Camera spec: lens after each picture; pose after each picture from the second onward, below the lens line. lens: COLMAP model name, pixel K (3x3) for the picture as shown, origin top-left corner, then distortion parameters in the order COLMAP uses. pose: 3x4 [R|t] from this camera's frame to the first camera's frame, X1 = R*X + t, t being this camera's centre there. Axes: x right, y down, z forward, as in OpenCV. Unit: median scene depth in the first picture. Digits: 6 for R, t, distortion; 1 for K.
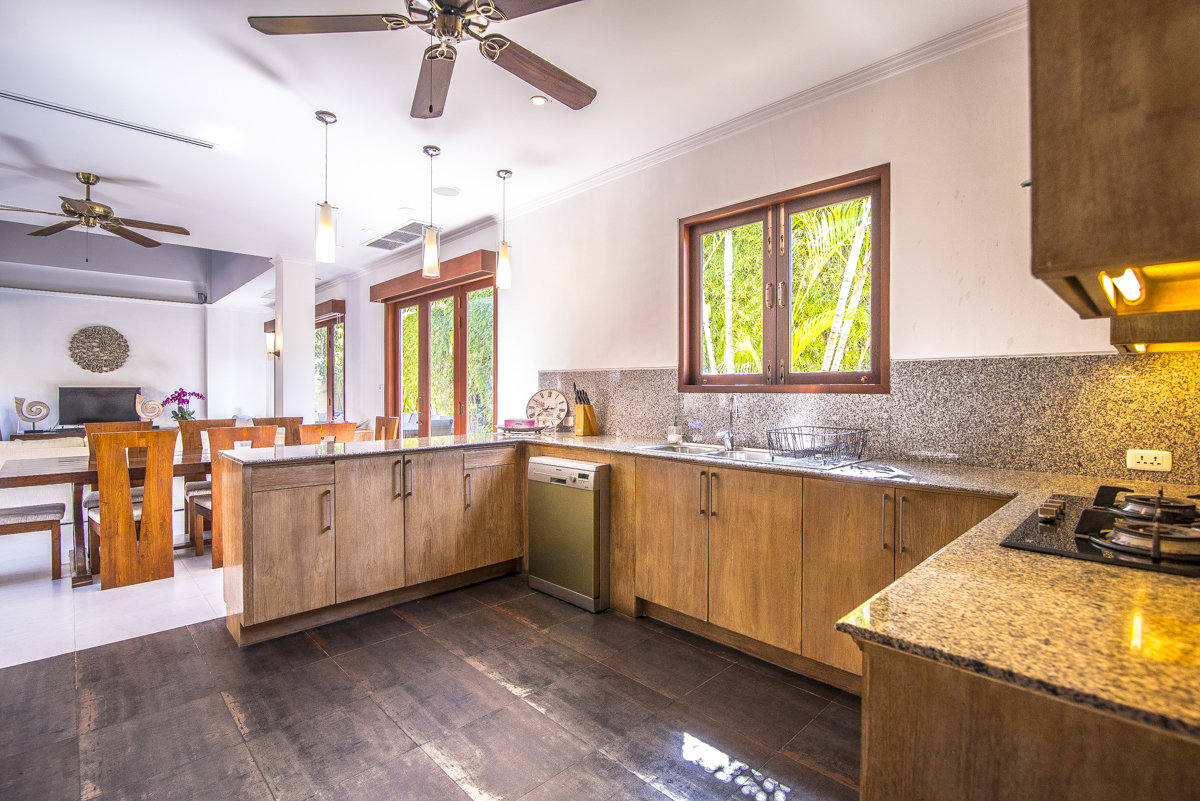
lens RADIAL K [[562.9, 0, 599.0], [0, 562.9, 395.0], [0, 0, 1]] dist [-0.019169, 0.000647]
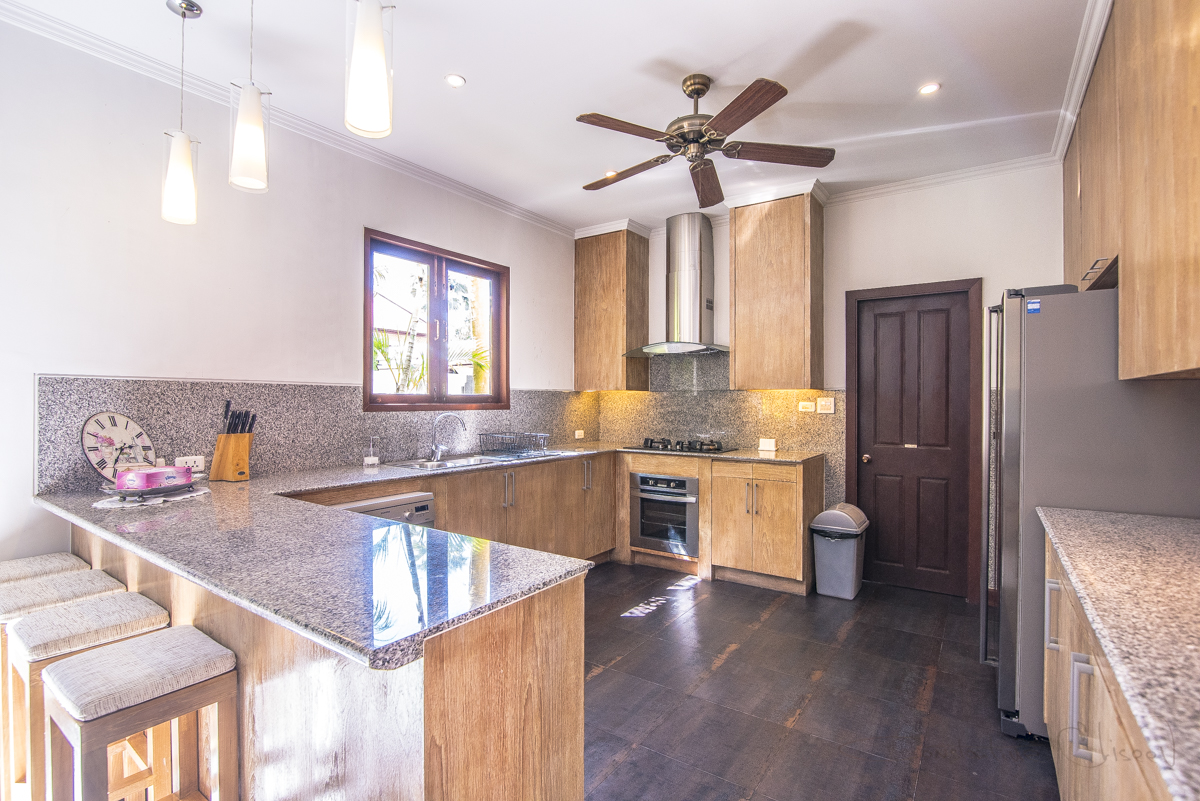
lens RADIAL K [[562.9, 0, 593.6], [0, 562.9, 401.2], [0, 0, 1]] dist [-0.019169, 0.000647]
pose [[-0.202274, -0.001879, 0.979327, -1.057368], [0.007658, 0.999965, 0.003500, -0.028281], [-0.979299, 0.008208, -0.202253, 1.021823]]
